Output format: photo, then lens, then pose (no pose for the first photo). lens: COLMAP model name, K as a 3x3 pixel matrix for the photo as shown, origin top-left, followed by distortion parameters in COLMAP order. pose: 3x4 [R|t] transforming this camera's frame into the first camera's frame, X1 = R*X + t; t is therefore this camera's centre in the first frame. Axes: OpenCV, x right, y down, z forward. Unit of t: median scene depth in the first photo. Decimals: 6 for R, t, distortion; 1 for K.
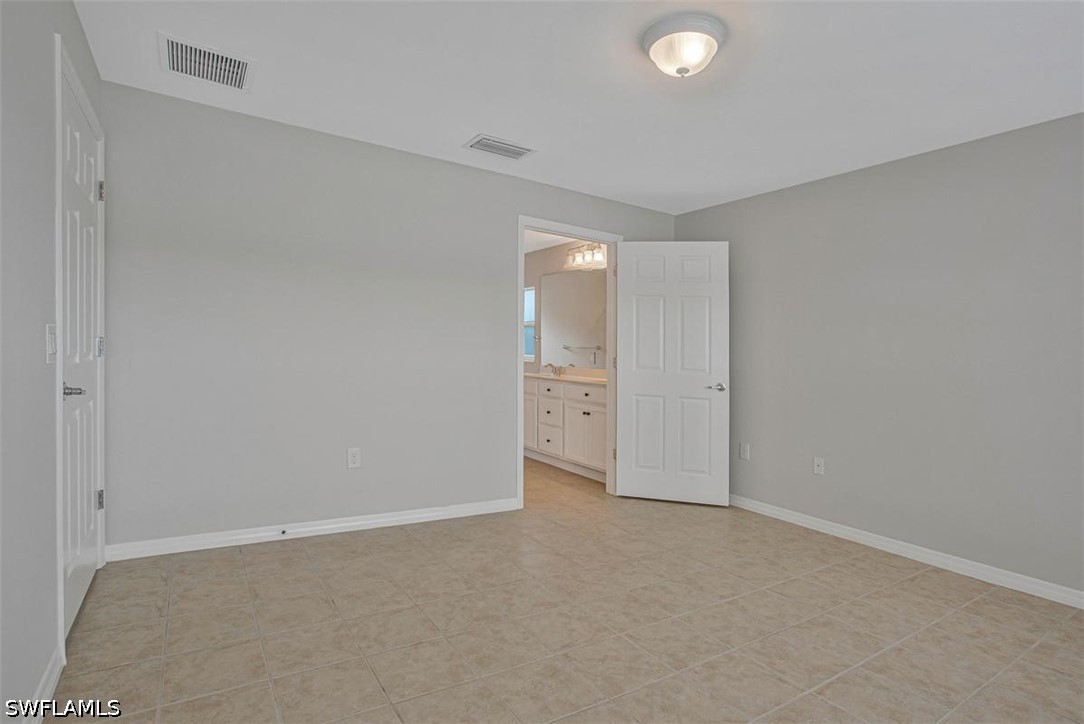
lens RADIAL K [[552.5, 0, 542.3], [0, 552.5, 361.4], [0, 0, 1]] dist [-0.049284, 0.003244]
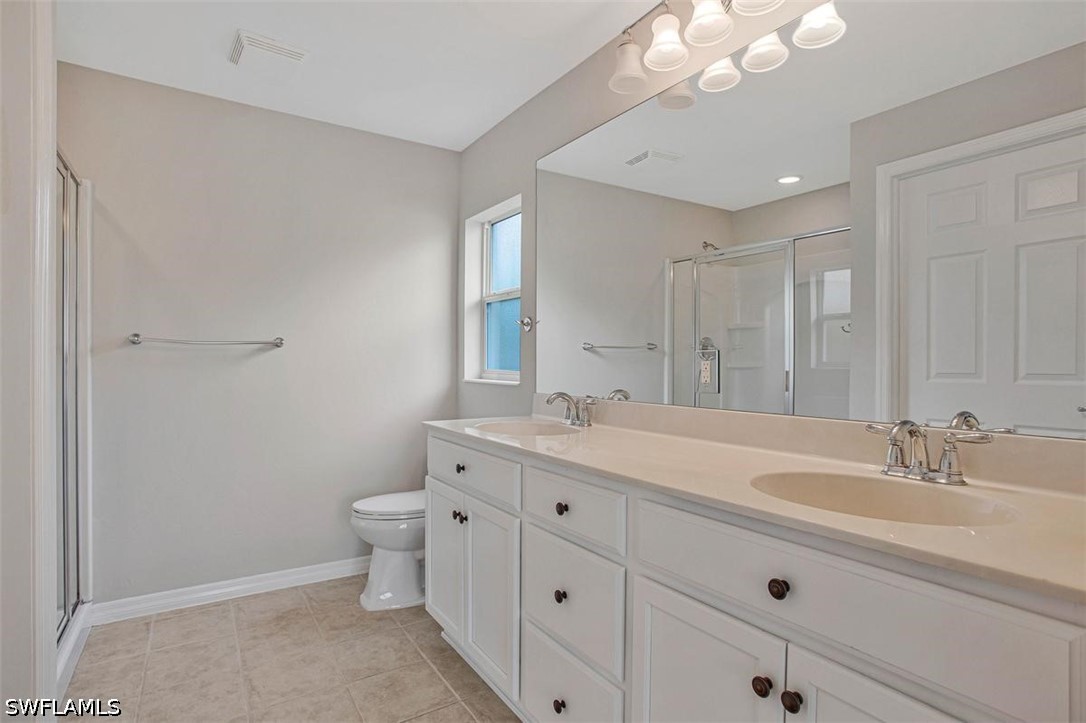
lens RADIAL K [[553.5, 0, 543.0], [0, 553.5, 362.0], [0, 0, 1]] dist [-0.049284, 0.003244]
pose [[0.999999, -0.001240, -0.000623, 0.002375], [0.001240, 0.999998, -0.001220, -0.013725], [0.000625, 0.001219, 0.999999, 0.622763]]
